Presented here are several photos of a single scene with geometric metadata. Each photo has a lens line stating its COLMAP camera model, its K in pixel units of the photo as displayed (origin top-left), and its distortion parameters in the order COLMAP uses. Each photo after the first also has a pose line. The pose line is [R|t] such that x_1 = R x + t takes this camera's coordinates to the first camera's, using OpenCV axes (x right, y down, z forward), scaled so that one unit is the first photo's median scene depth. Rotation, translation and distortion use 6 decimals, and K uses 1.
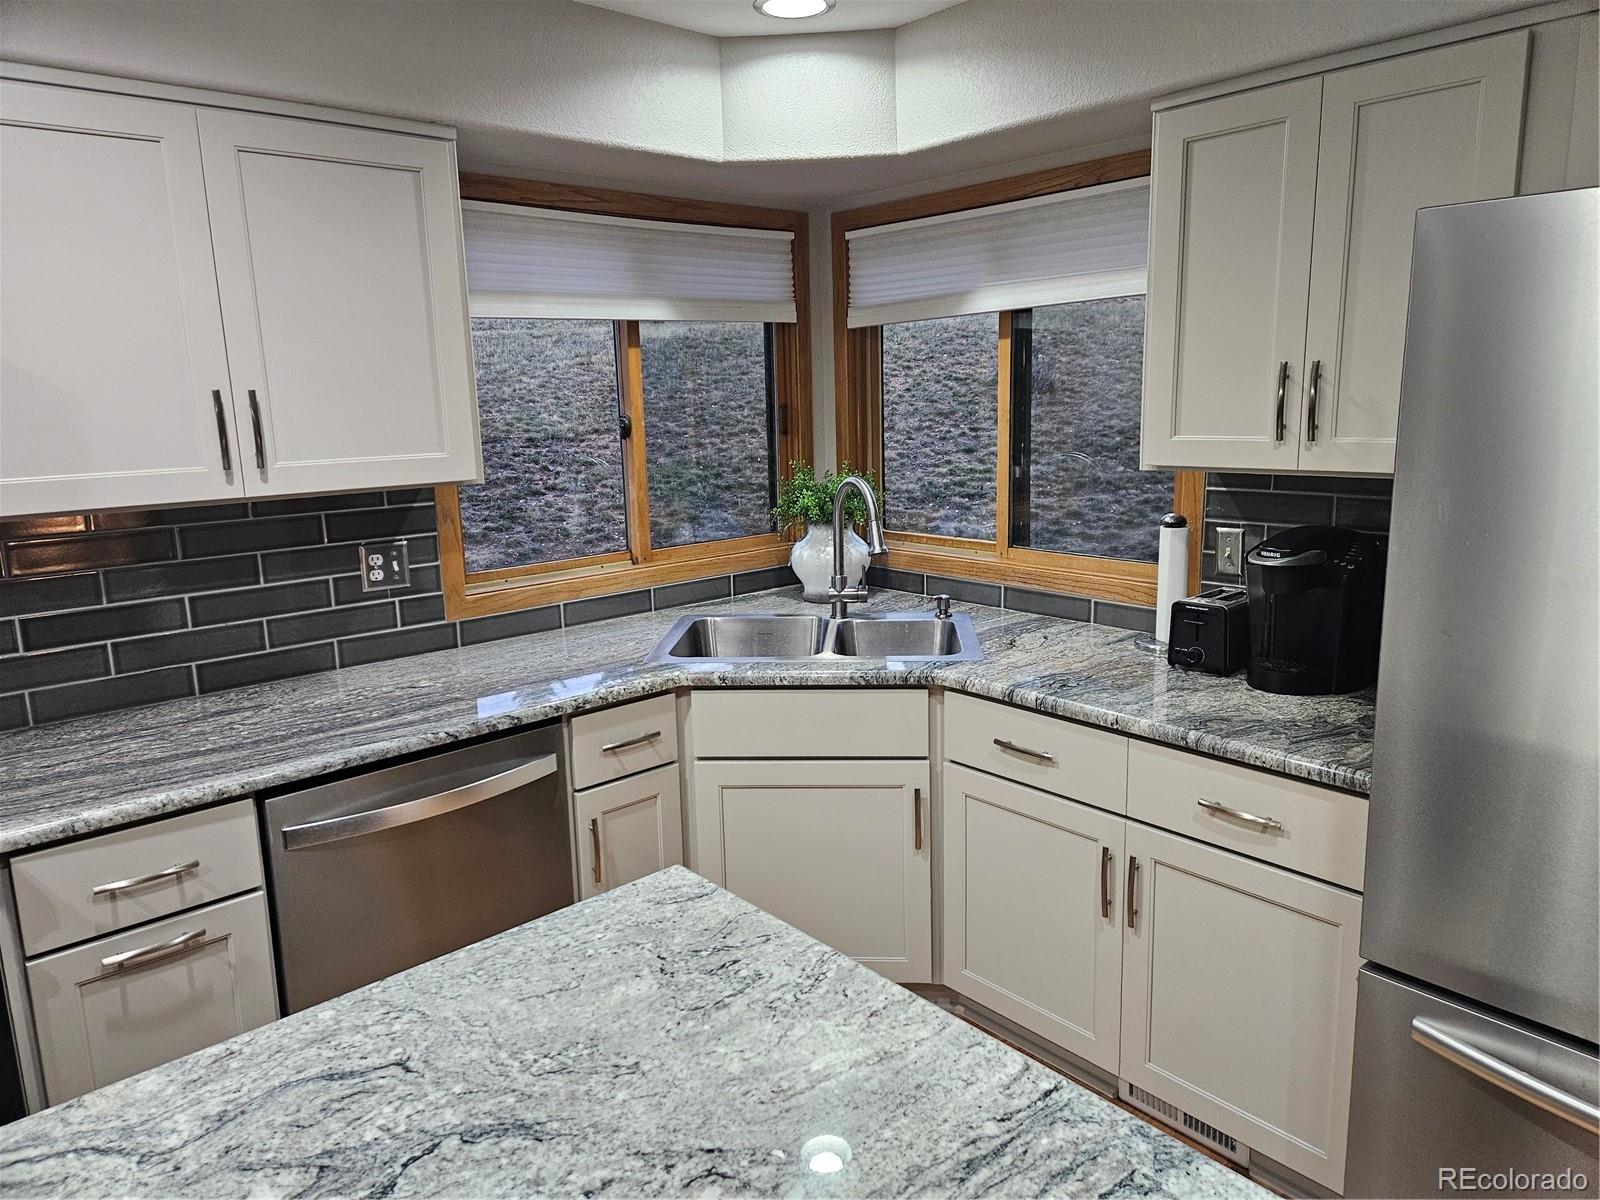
lens RADIAL K [[1072.0, 0, 799.8], [0, 1072.0, 600.2], [0, 0, 1]] dist [0.002571, -0.000648]
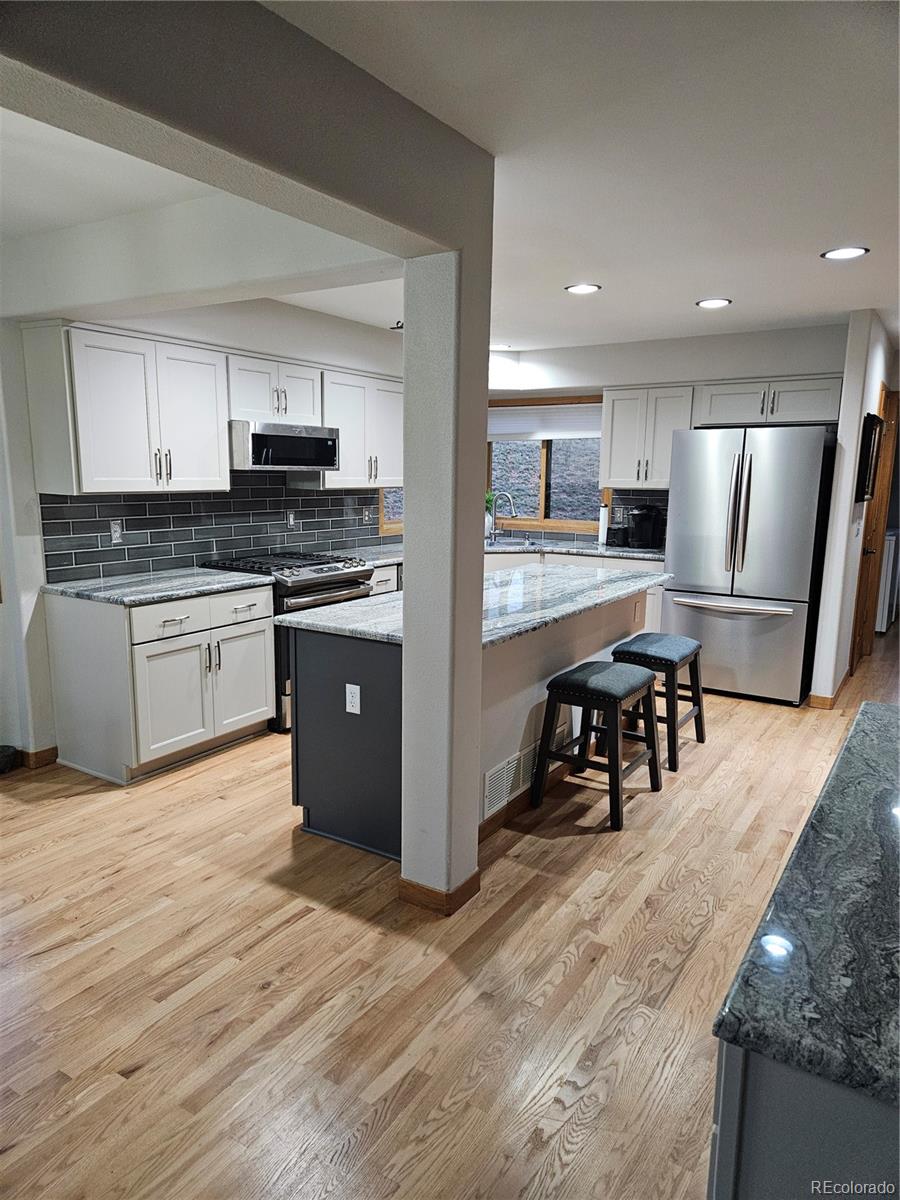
lens RADIAL K [[804.0, 0, 449.9], [0, 804.0, 602.2], [0, 0, 1]] dist [0.002571, -0.000648]
pose [[0.955870, -0.012361, 0.293531, -0.850243], [0.021600, 0.999367, -0.028252, 0.286941], [-0.292996, 0.033345, 0.955532, -1.245739]]
